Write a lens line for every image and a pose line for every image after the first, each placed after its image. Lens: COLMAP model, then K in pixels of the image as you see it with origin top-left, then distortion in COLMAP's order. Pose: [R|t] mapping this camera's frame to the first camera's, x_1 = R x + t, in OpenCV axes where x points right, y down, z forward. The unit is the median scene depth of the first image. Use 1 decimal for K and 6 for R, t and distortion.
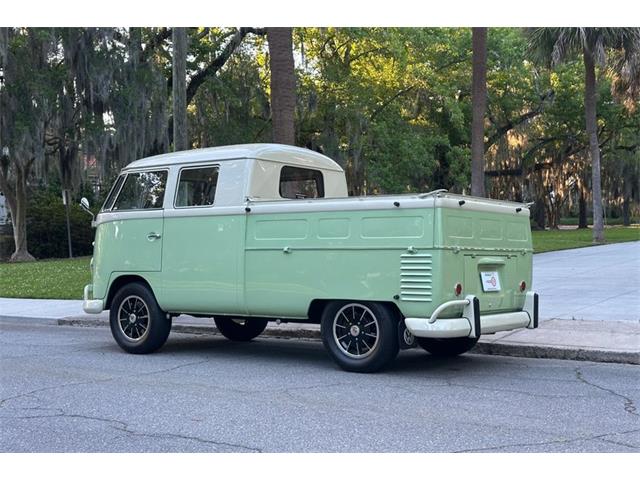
lens RADIAL K [[922.4, 0, 320.0], [0, 922.4, 240.0], [0, 0, 1]] dist [0.082793, 0.075416]
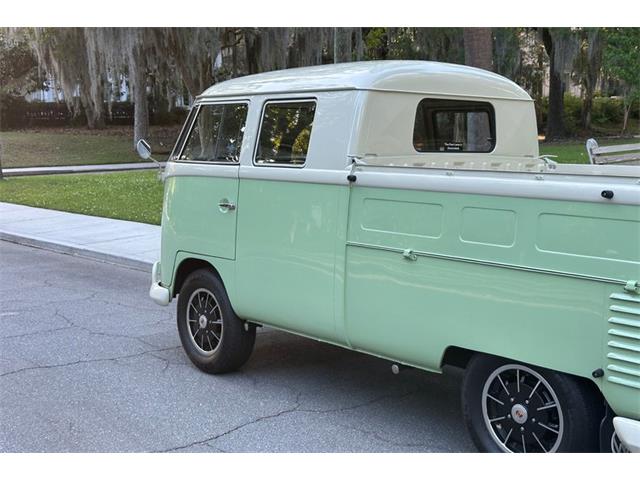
lens RADIAL K [[922.4, 0, 320.0], [0, 922.4, 240.0], [0, 0, 1]] dist [0.082793, 0.075416]
pose [[0.969451, 0.038636, -0.242224, 0.046317], [-0.007238, 0.991592, 0.129198, -0.067001], [0.245180, -0.123498, 0.961580, 0.392353]]
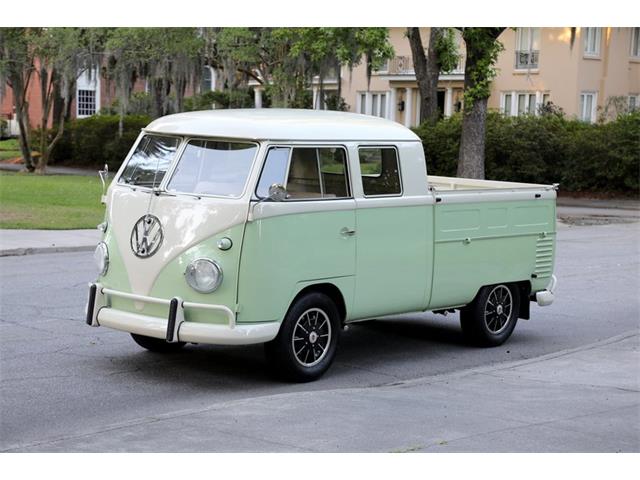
lens RADIAL K [[1525.5, 0, 320.0], [0, 1525.5, 240.0], [0, 0, 1]] dist [0.228739, 0.872149]
pose [[0.073385, -0.112730, 0.990912, -1.542520], [-0.085826, 0.989191, 0.118890, -0.158032], [-0.993604, -0.093771, 0.062917, 0.967309]]
